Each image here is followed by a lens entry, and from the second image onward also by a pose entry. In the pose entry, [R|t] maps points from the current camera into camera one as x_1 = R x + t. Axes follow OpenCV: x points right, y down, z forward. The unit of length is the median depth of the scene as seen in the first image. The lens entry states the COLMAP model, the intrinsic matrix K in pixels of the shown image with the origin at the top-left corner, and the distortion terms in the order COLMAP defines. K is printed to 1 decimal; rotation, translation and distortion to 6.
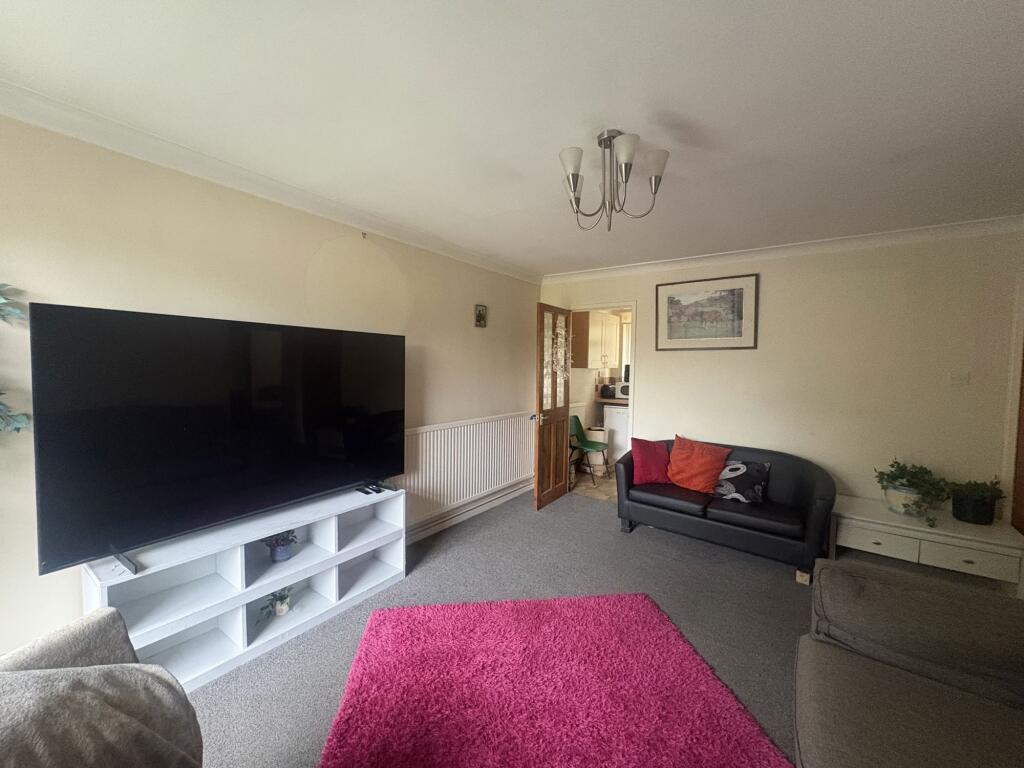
lens RADIAL K [[406.5, 0, 505.4], [0, 406.5, 382.2], [0, 0, 1]] dist [-0.003322, -0.000120]
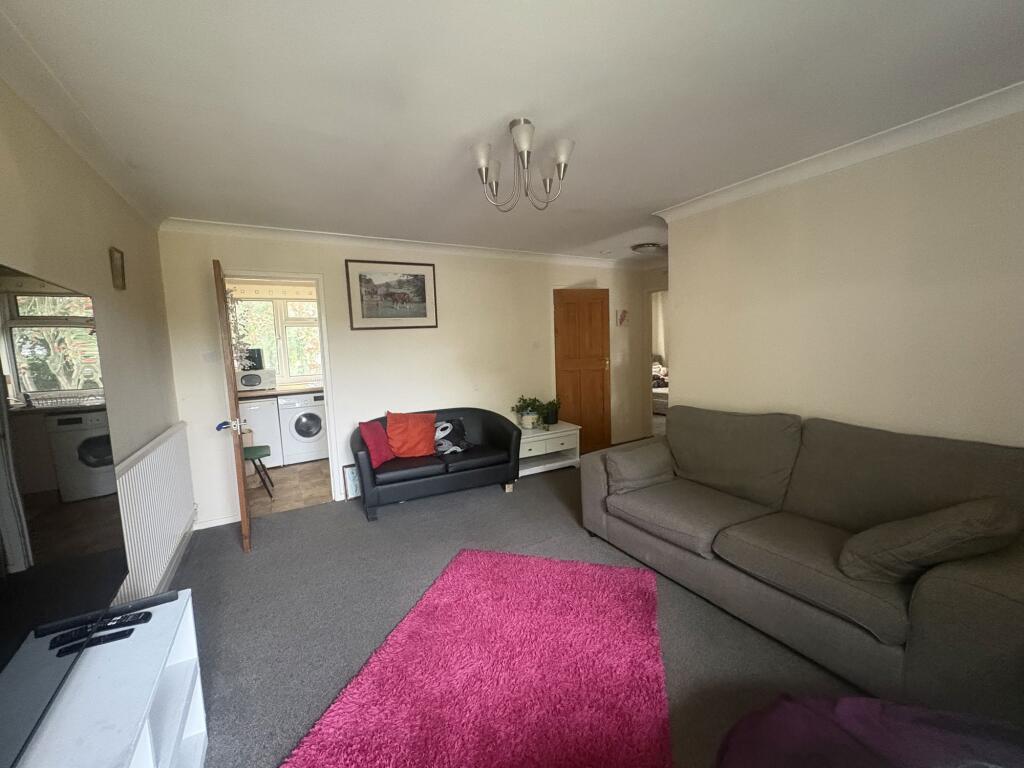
lens RADIAL K [[406.5, 0, 505.5], [0, 406.5, 384.2], [0, 0, 1]] dist [-0.003322, -0.000120]
pose [[0.415546, -0.116513, 0.902079, -0.406811], [0.086901, 0.992311, 0.088137, -0.004191], [-0.905411, 0.041767, 0.422476, 0.315204]]
